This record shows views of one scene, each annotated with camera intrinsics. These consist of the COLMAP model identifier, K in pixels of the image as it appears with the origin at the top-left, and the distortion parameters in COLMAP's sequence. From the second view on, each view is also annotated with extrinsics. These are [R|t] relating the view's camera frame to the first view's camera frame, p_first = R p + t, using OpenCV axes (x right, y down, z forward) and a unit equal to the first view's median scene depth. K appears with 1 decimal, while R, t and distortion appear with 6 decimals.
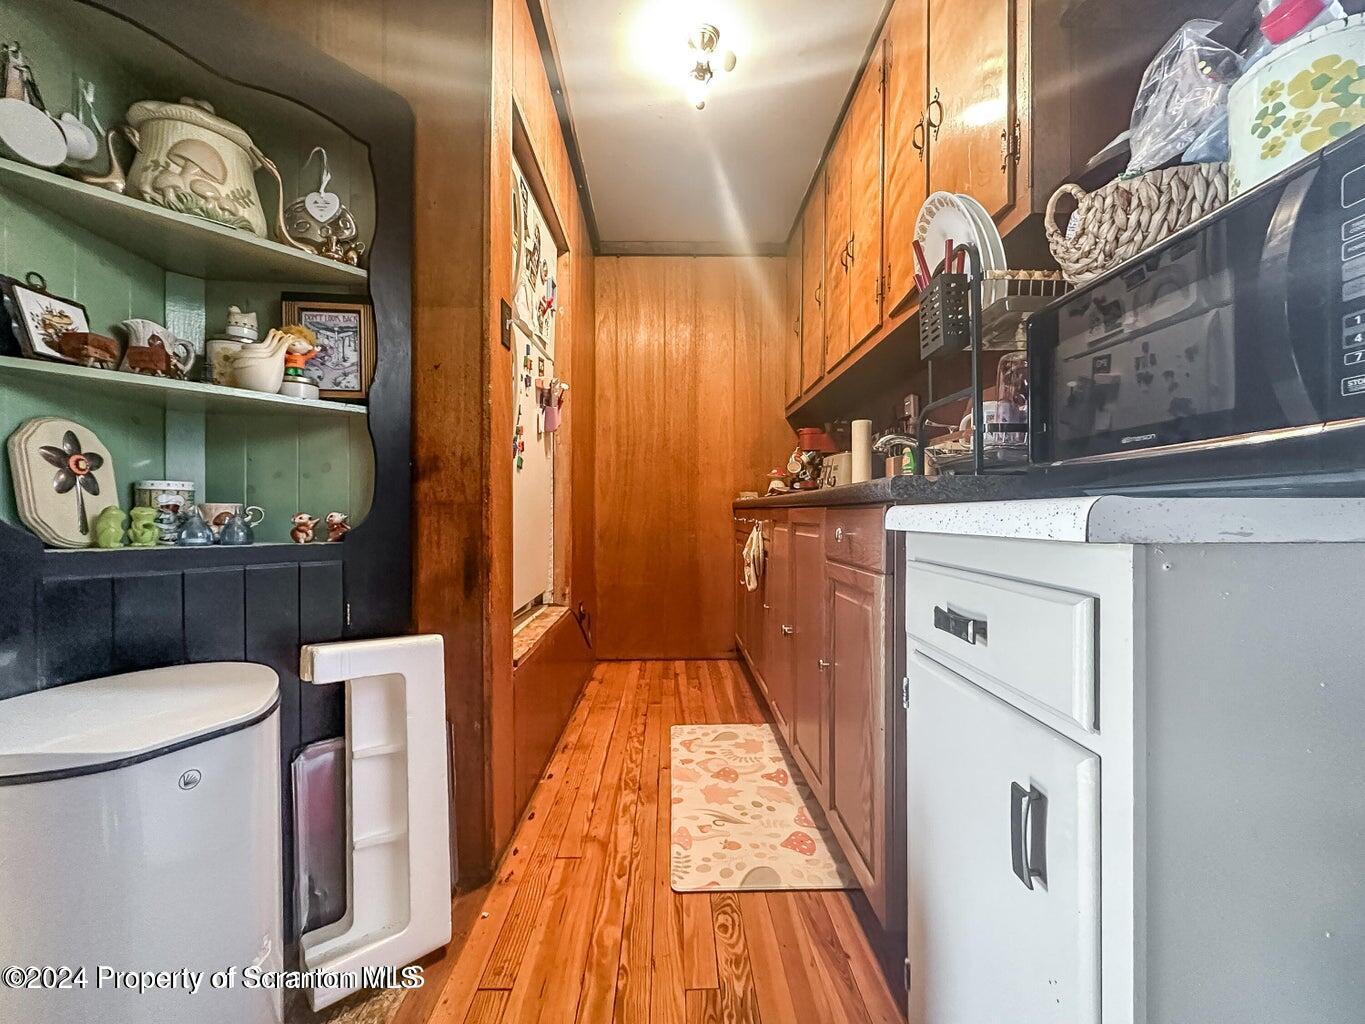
lens RADIAL K [[571.1, 0, 682.5], [0, 571.1, 512.0], [0, 0, 1]] dist [-0.002258, 0.000124]
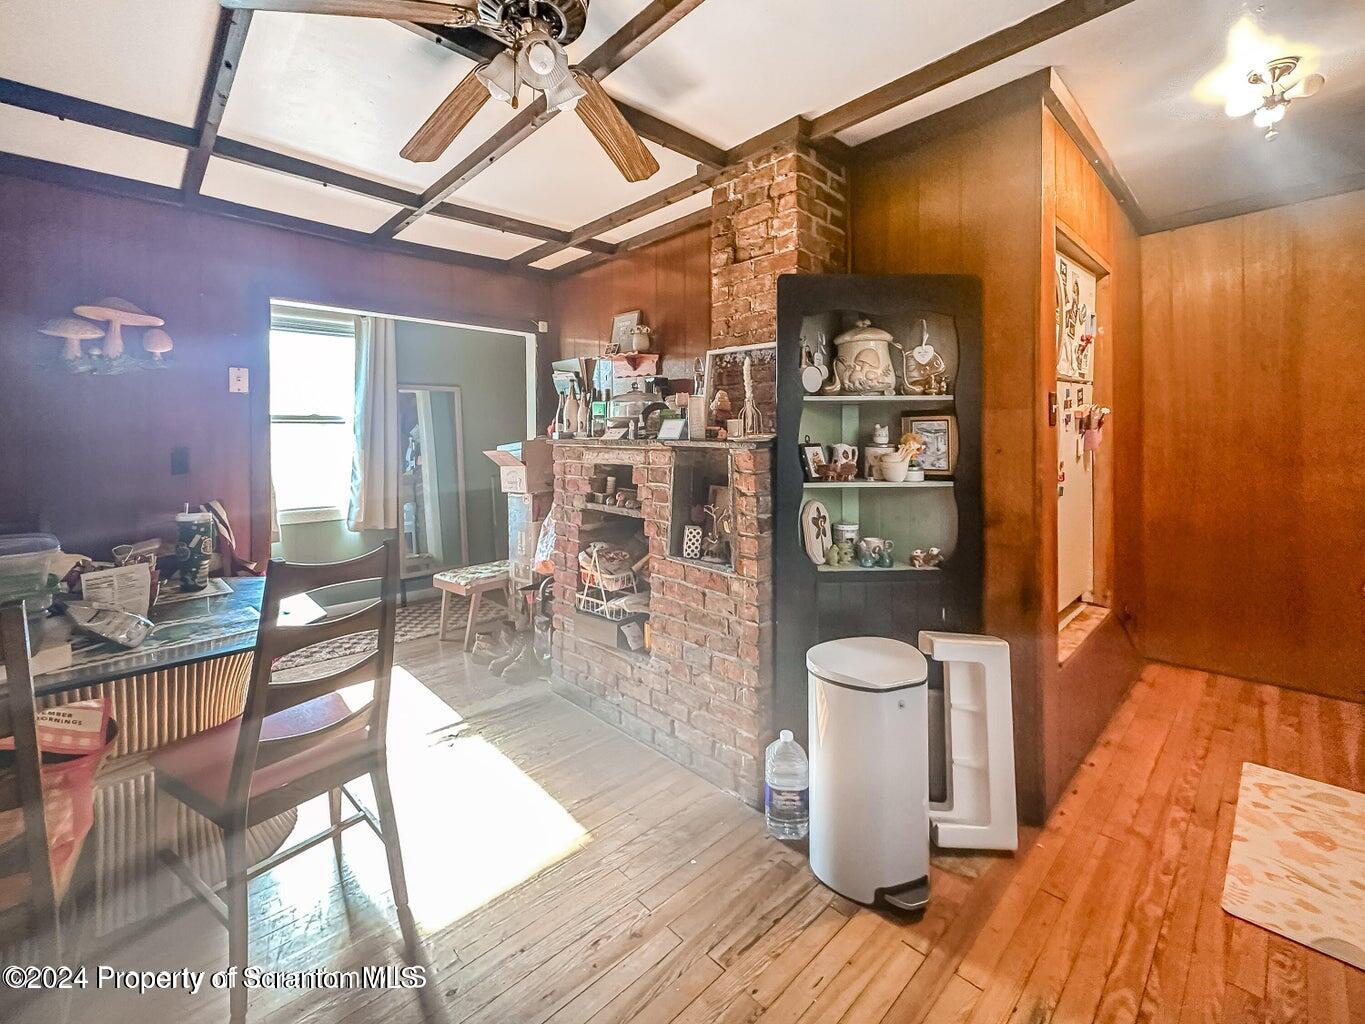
lens RADIAL K [[587.7, 0, 674.5], [0, 587.7, 439.4], [0, 0, 1]] dist [-0.005318, 0.000688]
pose [[0.672525, -0.003007, -0.740068, 0.099241], [0.006200, 0.999980, 0.001570, -0.254487], [0.740048, -0.005644, 0.672530, -0.526467]]
